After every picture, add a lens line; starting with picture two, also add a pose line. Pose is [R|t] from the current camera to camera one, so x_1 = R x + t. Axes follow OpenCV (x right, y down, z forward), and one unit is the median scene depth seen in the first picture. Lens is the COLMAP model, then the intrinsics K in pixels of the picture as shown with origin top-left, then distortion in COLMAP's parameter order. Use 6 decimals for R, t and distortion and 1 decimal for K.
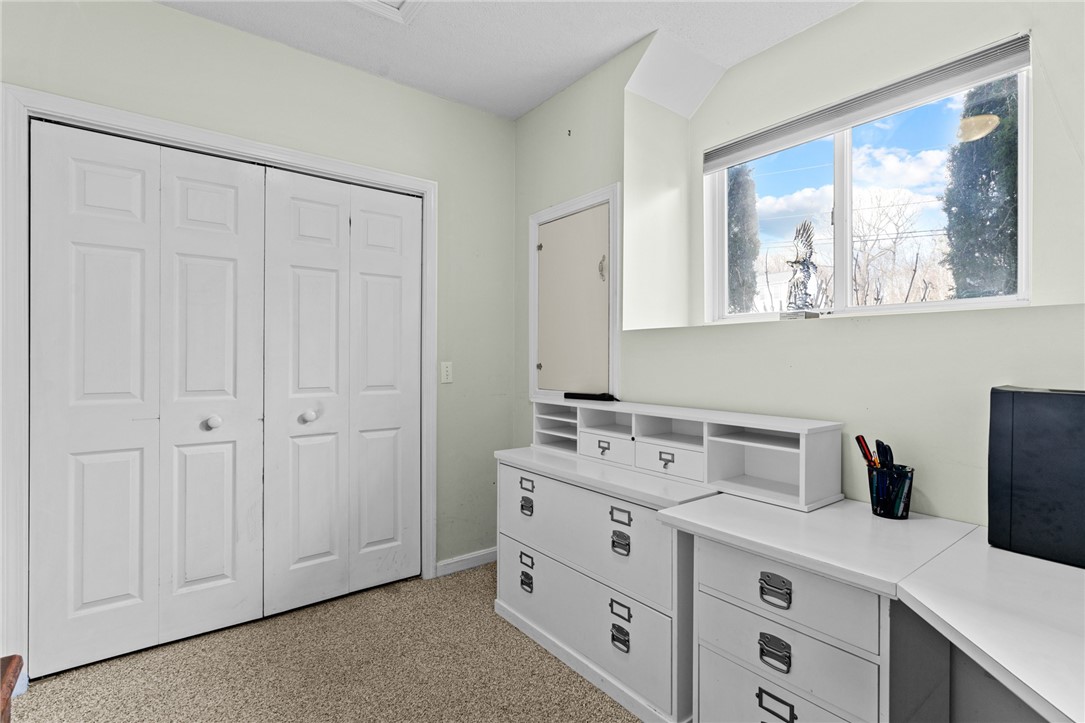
lens RADIAL K [[522.5, 0, 539.9], [0, 522.5, 358.8], [0, 0, 1]] dist [0.000854, 0.001022]
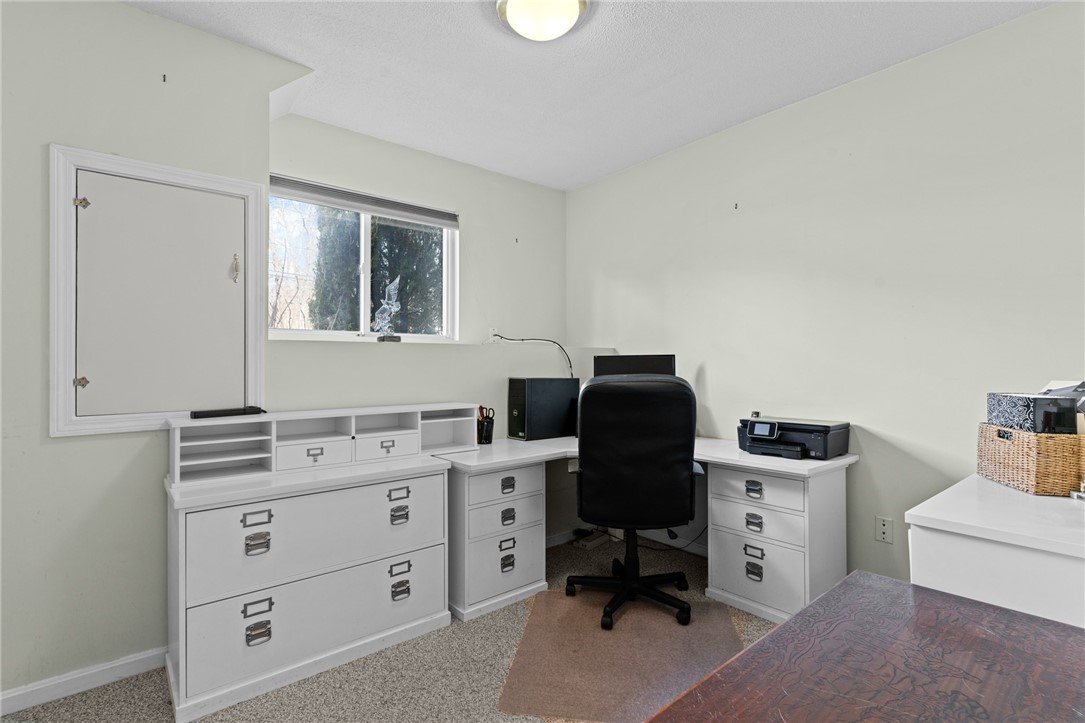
lens RADIAL K [[490.1, 0, 546.1], [0, 490.1, 368.1], [0, 0, 1]] dist [0.000207, 0.000064]
pose [[-0.052389, -0.006180, 0.998608, -0.923500], [0.006227, 0.999959, 0.006515, -0.005288], [-0.998607, 0.006560, -0.052349, 0.629940]]
